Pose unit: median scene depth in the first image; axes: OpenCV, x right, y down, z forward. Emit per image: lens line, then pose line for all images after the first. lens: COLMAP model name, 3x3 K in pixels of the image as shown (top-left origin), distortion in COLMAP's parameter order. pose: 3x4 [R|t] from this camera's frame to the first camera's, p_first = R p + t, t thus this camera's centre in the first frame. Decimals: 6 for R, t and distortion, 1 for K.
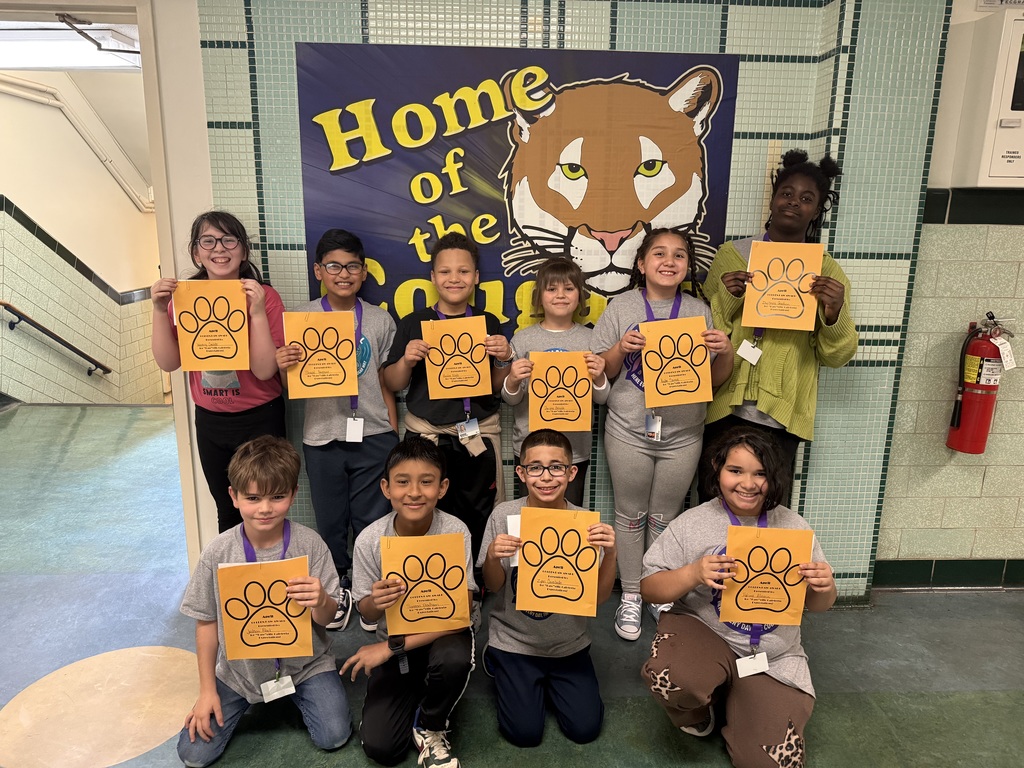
lens RADIAL K [[789.3, 0, 513.0], [0, 789.3, 405.7], [0, 0, 1]] dist [0.072703, -0.135760]
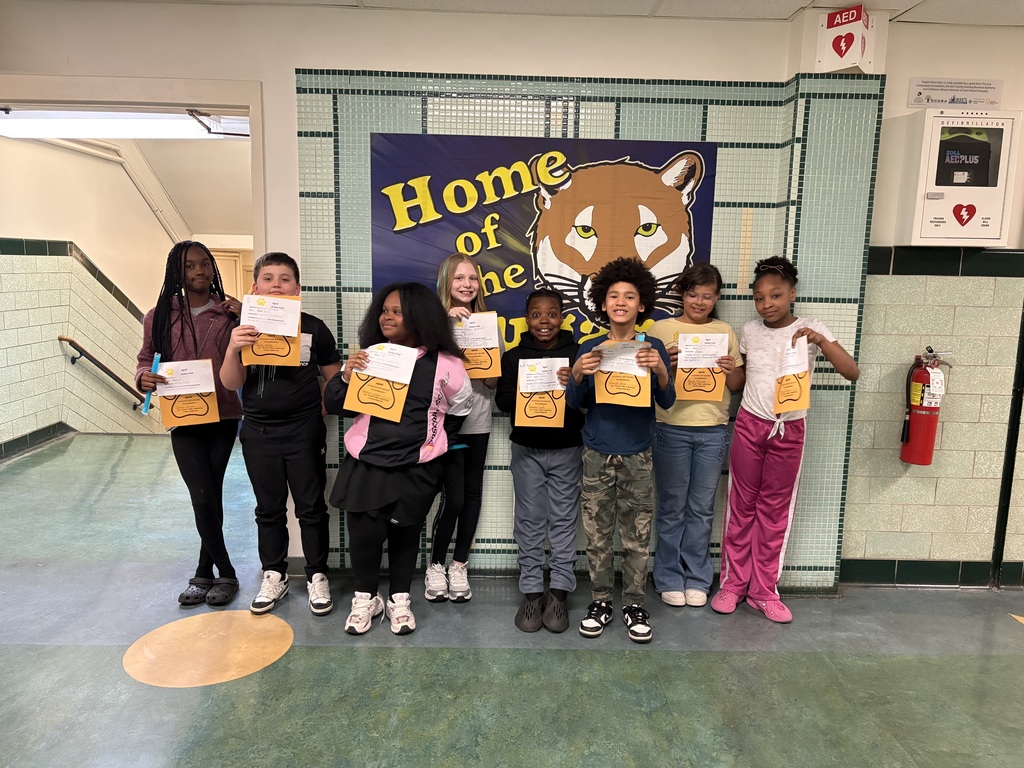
lens RADIAL K [[751.4, 0, 512.0], [0, 751.4, 384.0], [0, 0, 1]] dist [0.067149, -0.139560]
pose [[0.999486, 0.011365, -0.029978, -0.002191], [-0.013626, 0.996989, -0.076338, 0.038504], [0.029020, 0.076707, 0.996631, -0.177239]]
